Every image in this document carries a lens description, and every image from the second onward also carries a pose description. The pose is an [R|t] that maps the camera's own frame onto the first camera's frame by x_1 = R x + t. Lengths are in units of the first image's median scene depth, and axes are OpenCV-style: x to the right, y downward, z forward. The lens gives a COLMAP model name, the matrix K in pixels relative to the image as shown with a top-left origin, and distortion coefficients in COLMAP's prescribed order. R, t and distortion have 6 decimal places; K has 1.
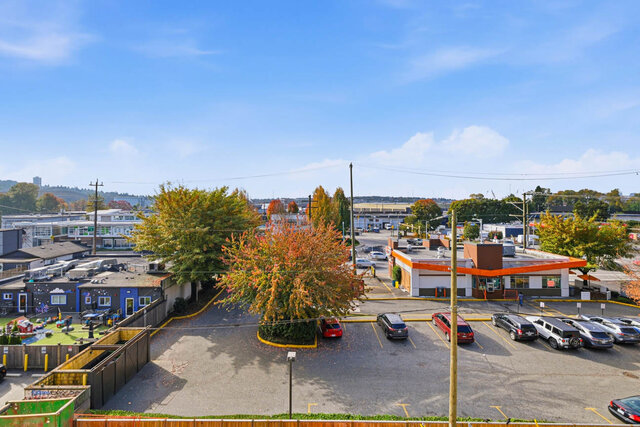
lens RADIAL K [[307.3, 0, 305.7], [0, 307.3, 201.6], [0, 0, 1]] dist [-0.002441, 0.002438]
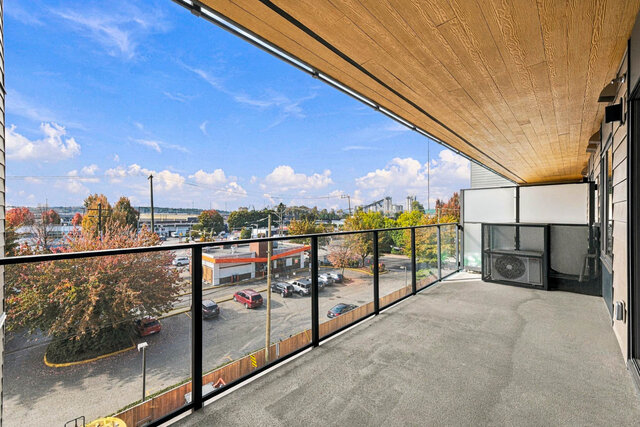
lens RADIAL K [[251.6, 0, 319.3], [0, 251.6, 213.8], [0, 0, 1]] dist [-0.002259, 0.000120]
pose [[0.689942, 0.003968, 0.723854, -0.141021], [-0.007404, 0.999971, 0.001574, 0.004080], [-0.723827, -0.006445, 0.689951, -0.052206]]
